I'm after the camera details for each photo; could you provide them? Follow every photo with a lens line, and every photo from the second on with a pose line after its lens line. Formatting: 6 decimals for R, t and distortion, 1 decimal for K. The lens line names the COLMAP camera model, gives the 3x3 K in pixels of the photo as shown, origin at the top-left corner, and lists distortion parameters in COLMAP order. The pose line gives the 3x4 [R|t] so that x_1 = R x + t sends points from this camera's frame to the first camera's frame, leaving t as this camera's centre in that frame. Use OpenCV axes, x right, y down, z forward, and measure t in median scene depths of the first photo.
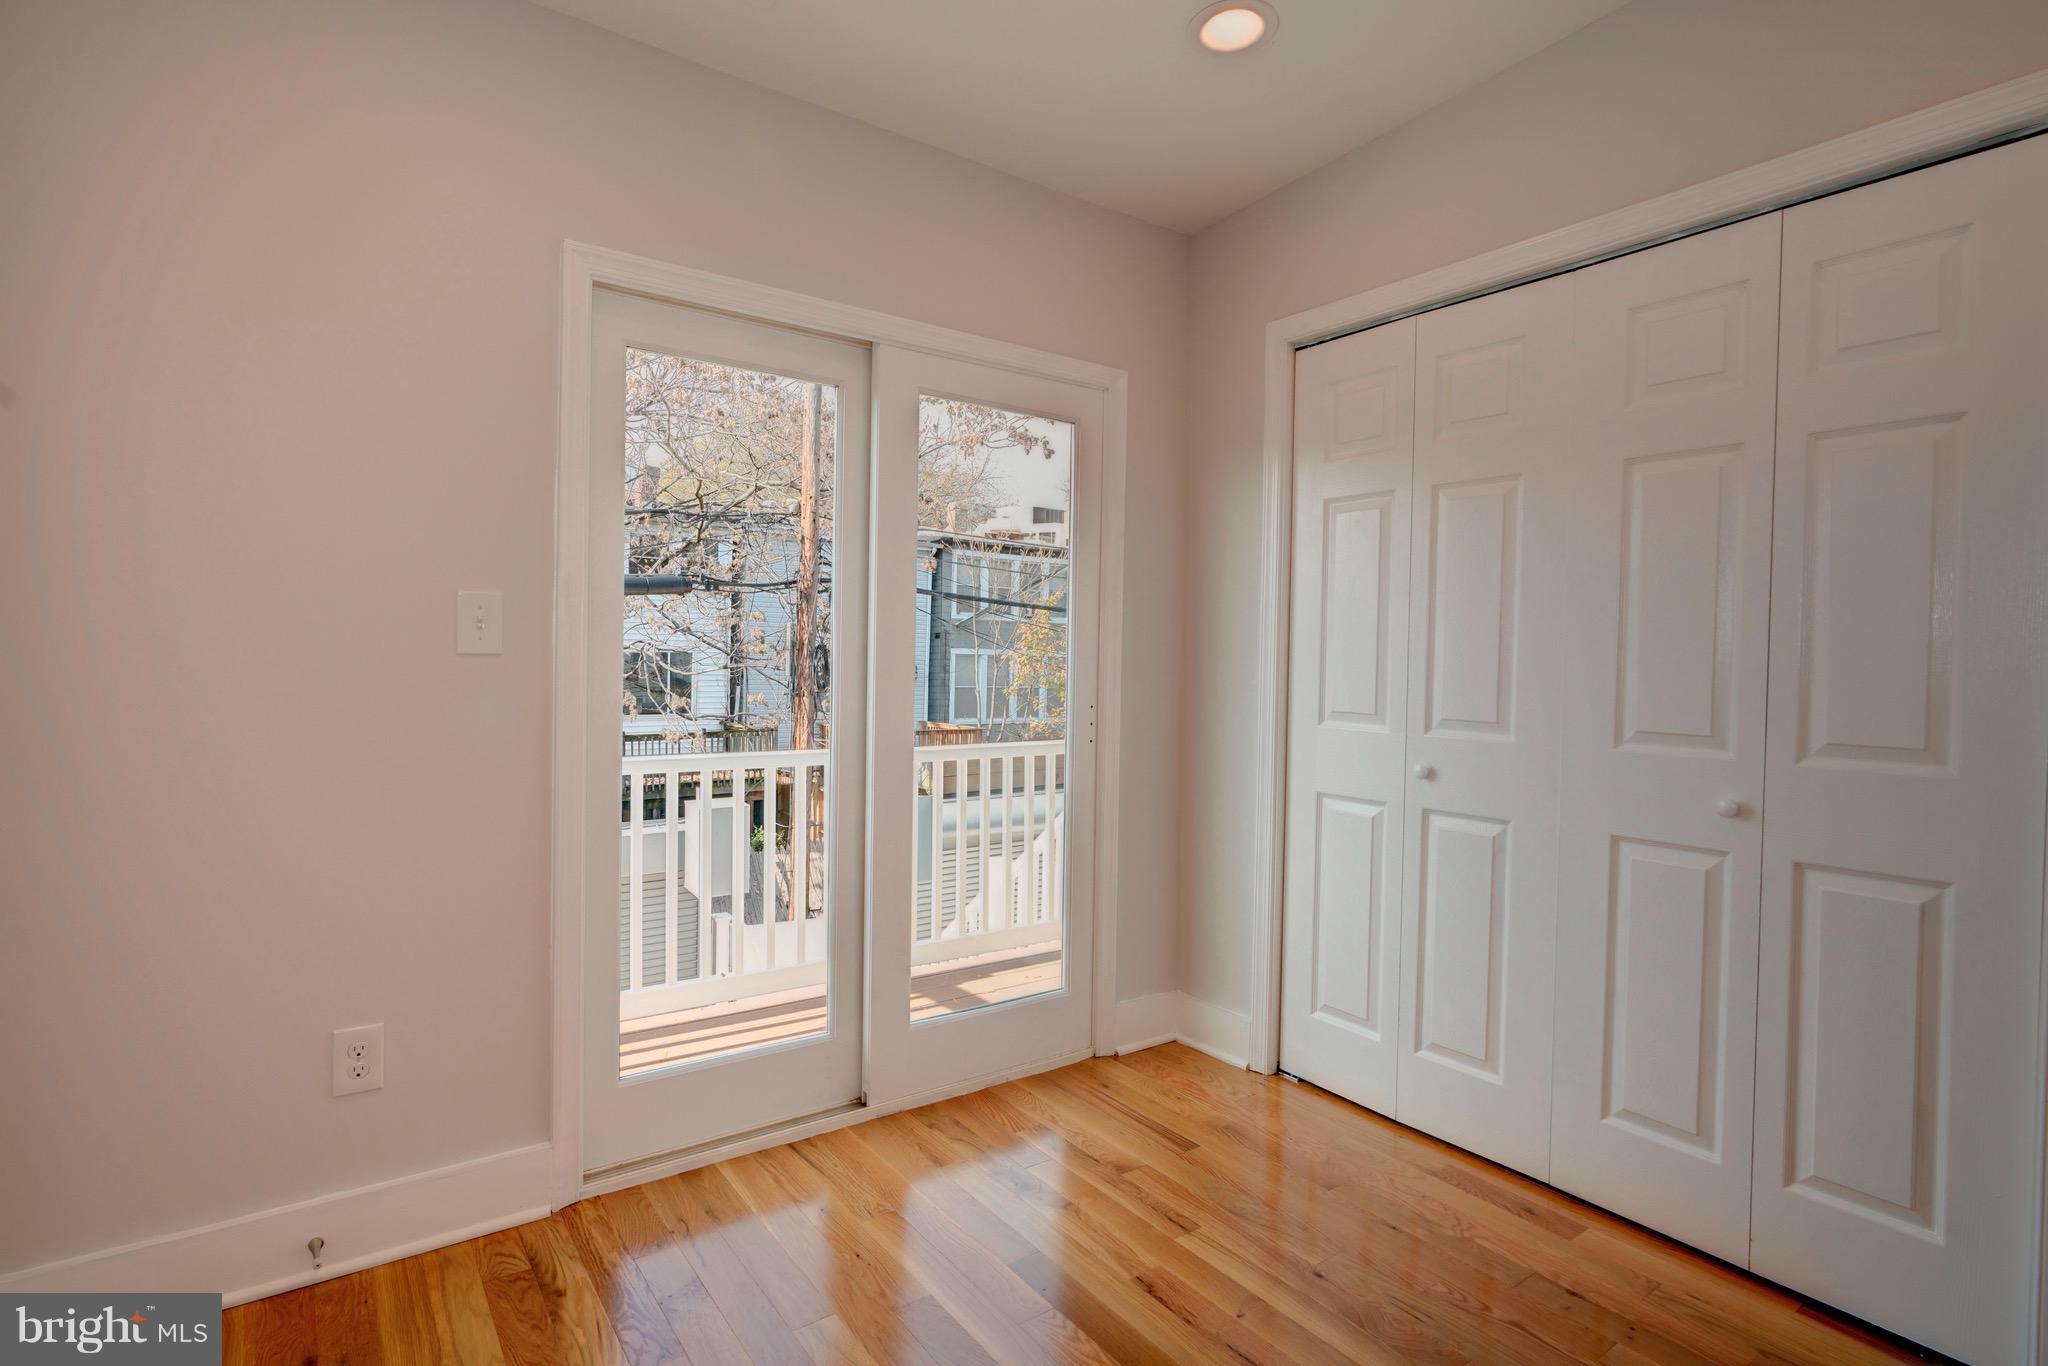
lens RADIAL K [[1047.0, 0, 1023.3], [0, 1047.0, 676.7], [0, 0, 1]] dist [-0.000404, -0.000002]
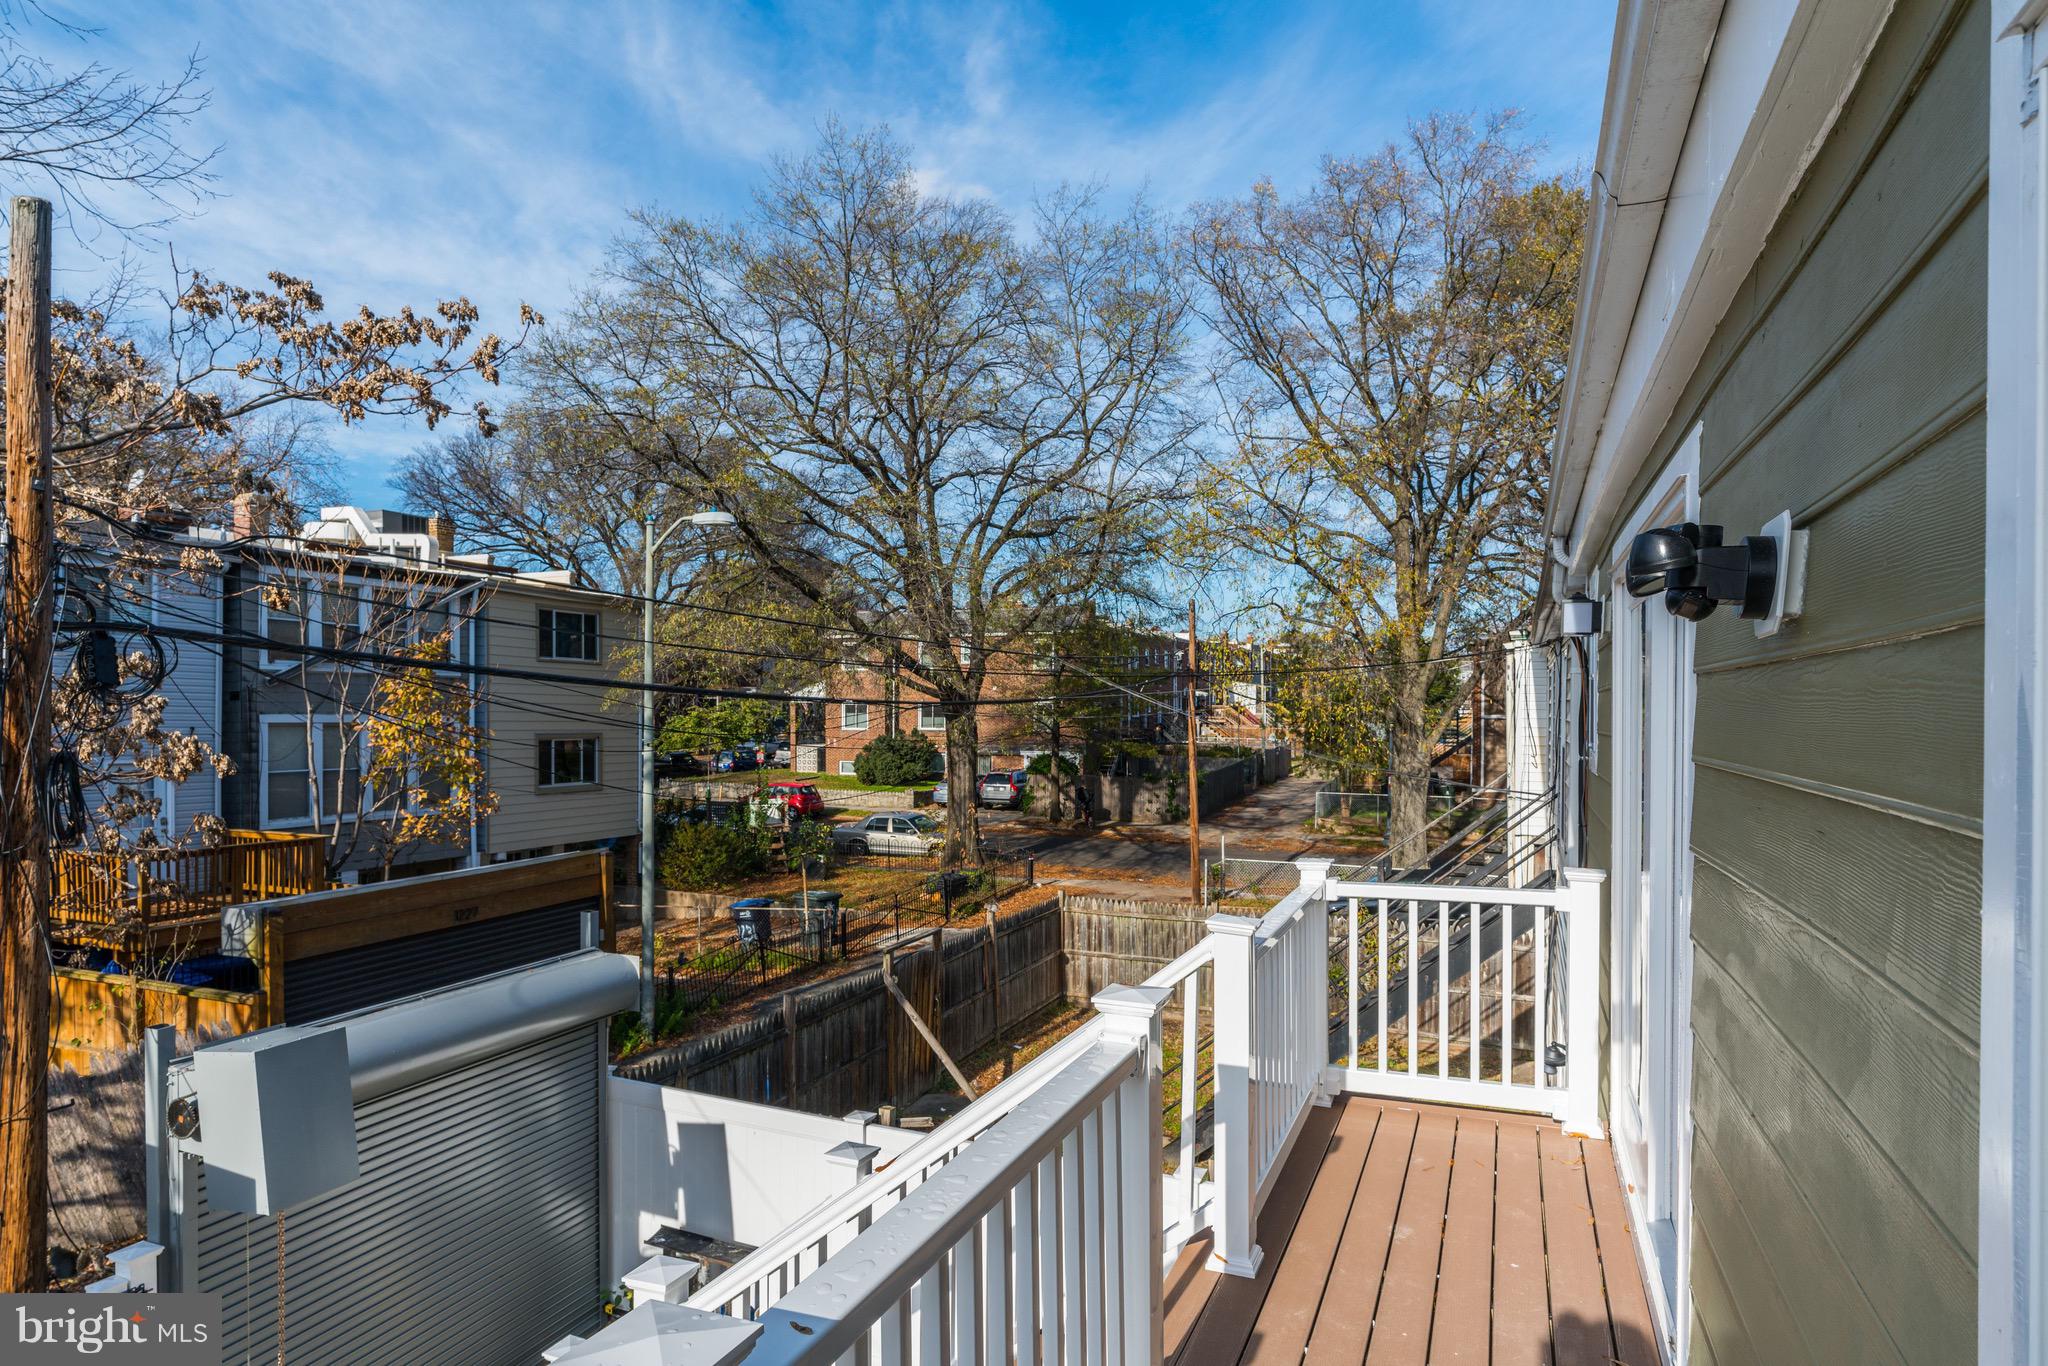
lens RADIAL K [[1145.2, 0, 1026.1], [0, 1145.2, 698.1], [0, 0, 1]] dist [0.003373, 0.000505]
pose [[0.848624, -0.018625, 0.528669, -0.040916], [0.027341, 0.999589, -0.008673, -0.017812], [-0.528290, 0.021815, 0.848784, 0.126958]]
